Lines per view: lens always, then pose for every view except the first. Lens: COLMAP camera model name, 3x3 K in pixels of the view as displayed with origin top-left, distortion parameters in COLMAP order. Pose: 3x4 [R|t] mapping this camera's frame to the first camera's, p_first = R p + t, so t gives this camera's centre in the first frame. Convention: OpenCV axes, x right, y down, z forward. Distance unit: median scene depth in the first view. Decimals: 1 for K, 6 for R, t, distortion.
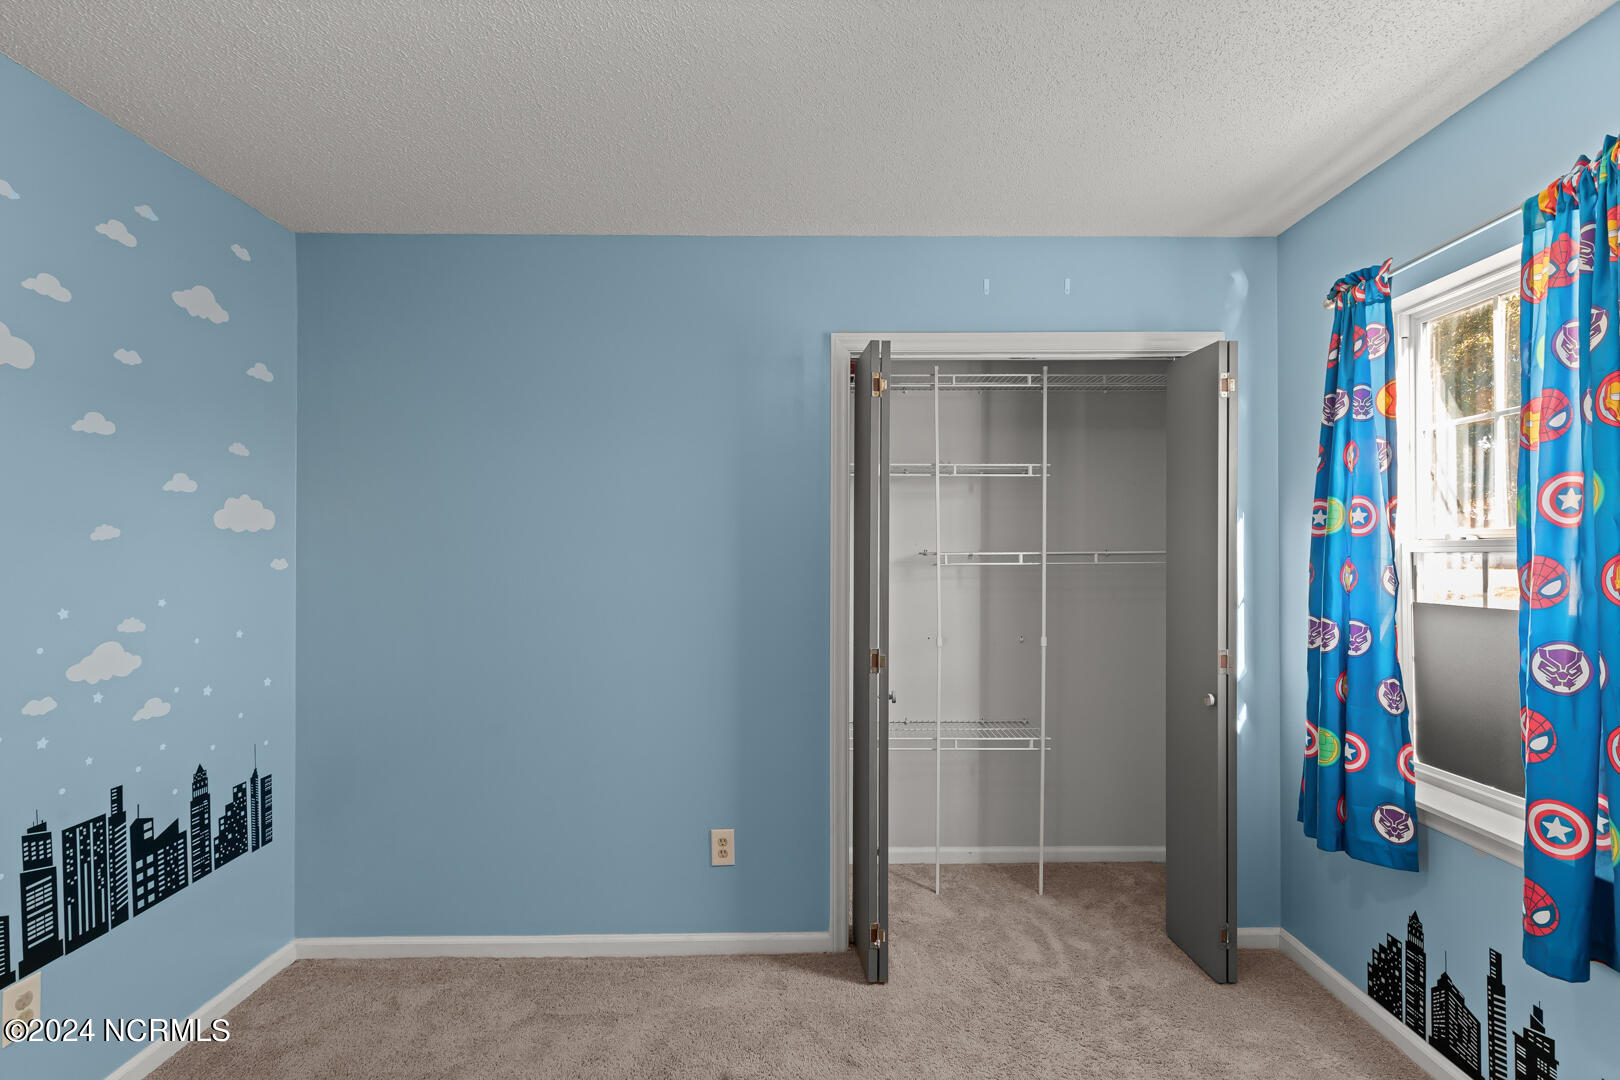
lens RADIAL K [[735.8, 0, 826.9], [0, 735.8, 544.5], [0, 0, 1]] dist [0.010915, -0.003127]
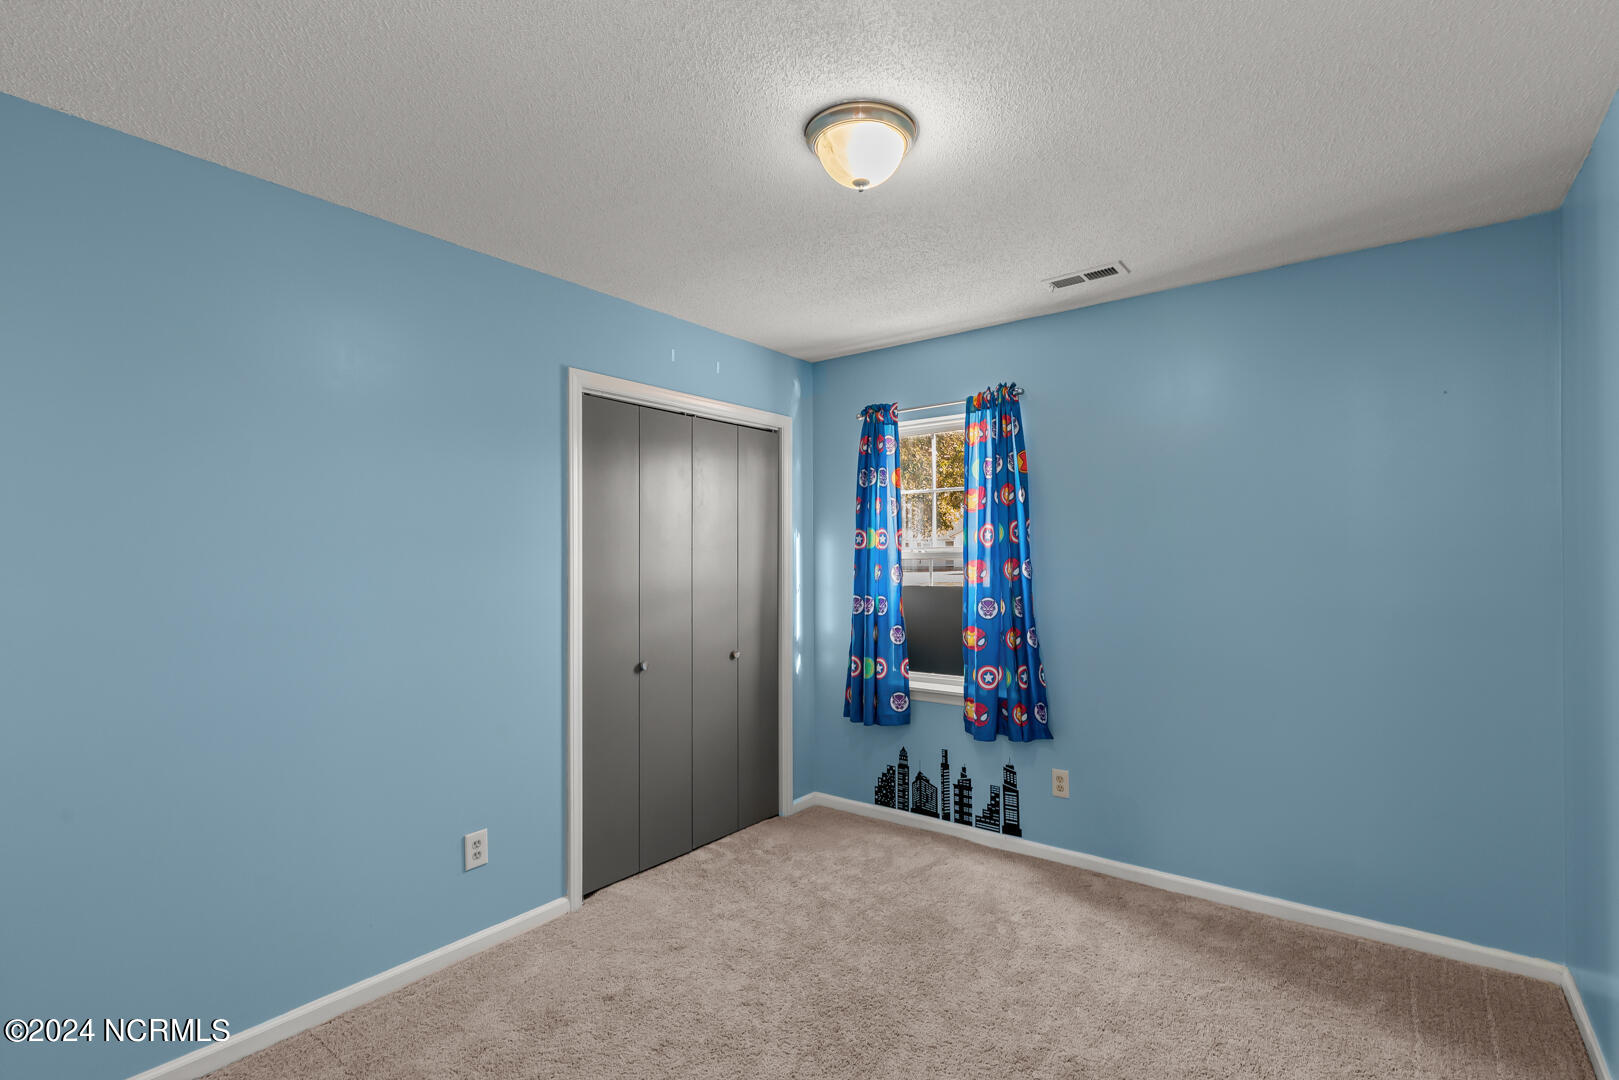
lens RADIAL K [[735.3, 0, 826.4], [0, 735.3, 544.5], [0, 0, 1]] dist [0.010915, -0.003127]
pose [[0.619558, 0.012550, 0.784850, -0.804290], [-0.004408, 0.999912, -0.012510, -0.000692], [-0.784938, 0.004291, 0.619559, -0.020064]]
